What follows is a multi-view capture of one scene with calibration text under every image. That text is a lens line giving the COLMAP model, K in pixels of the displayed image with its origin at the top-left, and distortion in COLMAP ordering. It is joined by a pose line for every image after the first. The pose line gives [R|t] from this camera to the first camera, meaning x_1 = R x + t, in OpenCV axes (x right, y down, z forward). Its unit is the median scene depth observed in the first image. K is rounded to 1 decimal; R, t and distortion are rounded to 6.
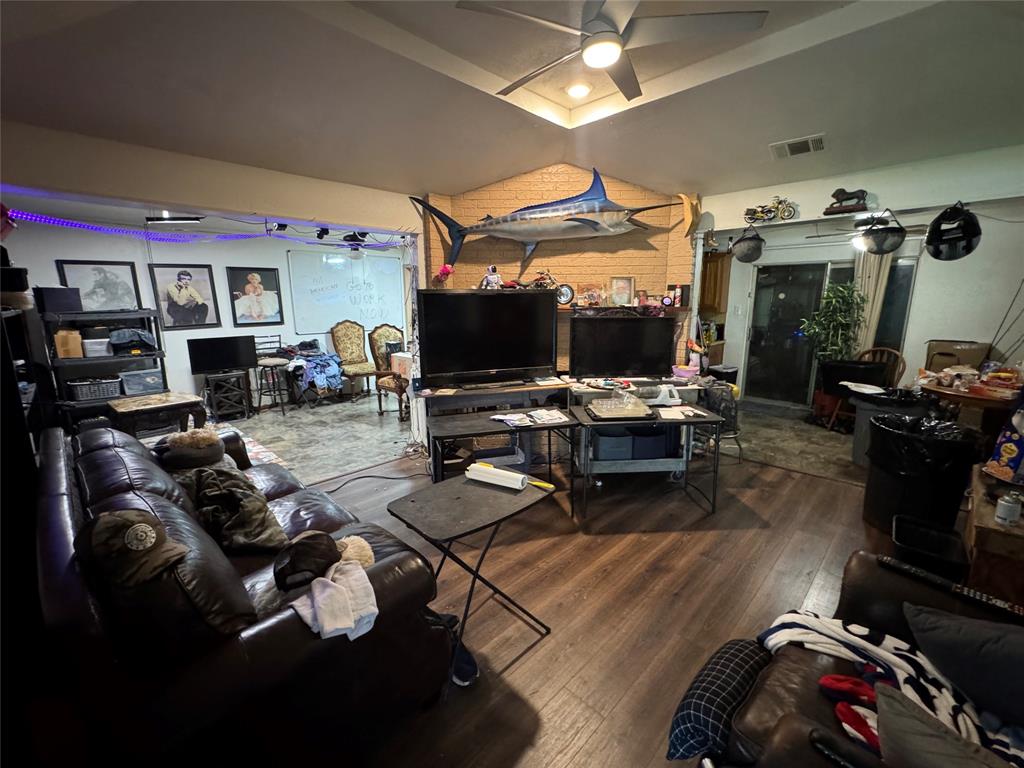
lens RADIAL K [[435.7, 0, 512.0], [0, 435.7, 384.0], [0, 0, 1]] dist [-0.001458, 0.000009]
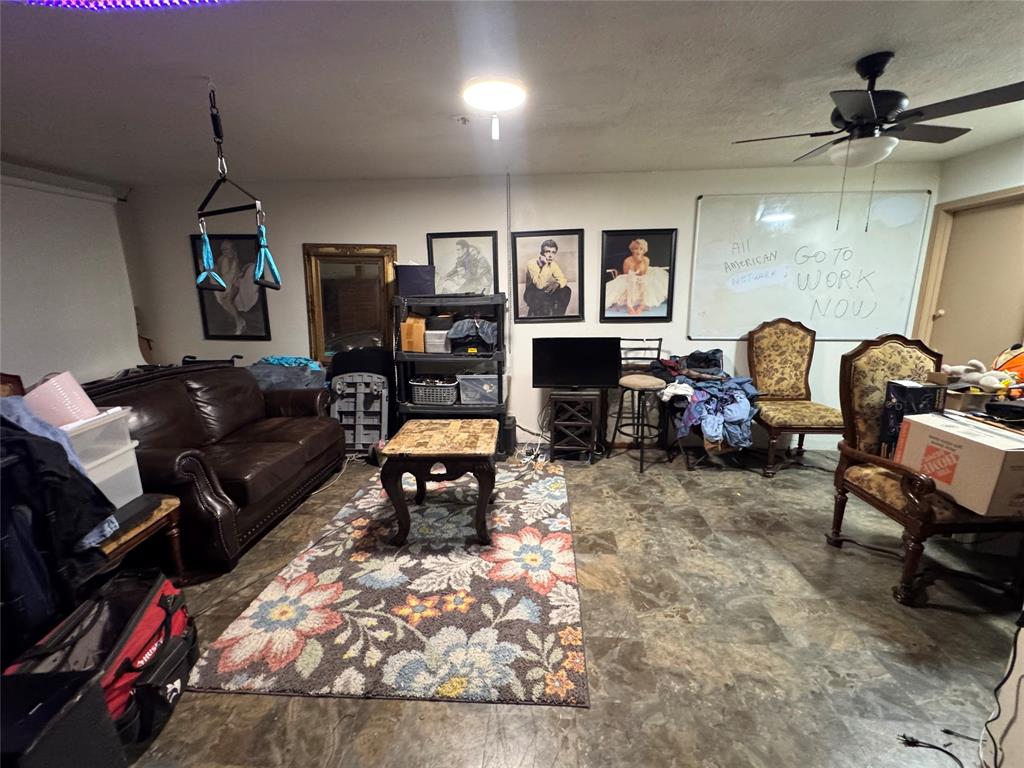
lens RADIAL K [[435.7, 0, 512.0], [0, 435.7, 384.0], [0, 0, 1]] dist [-0.001458, 0.000009]
pose [[0.641347, 0.161858, -0.749984, -0.210803], [-0.146808, 0.985322, 0.087106, -0.077408], [0.753075, 0.054238, 0.655695, 0.474166]]
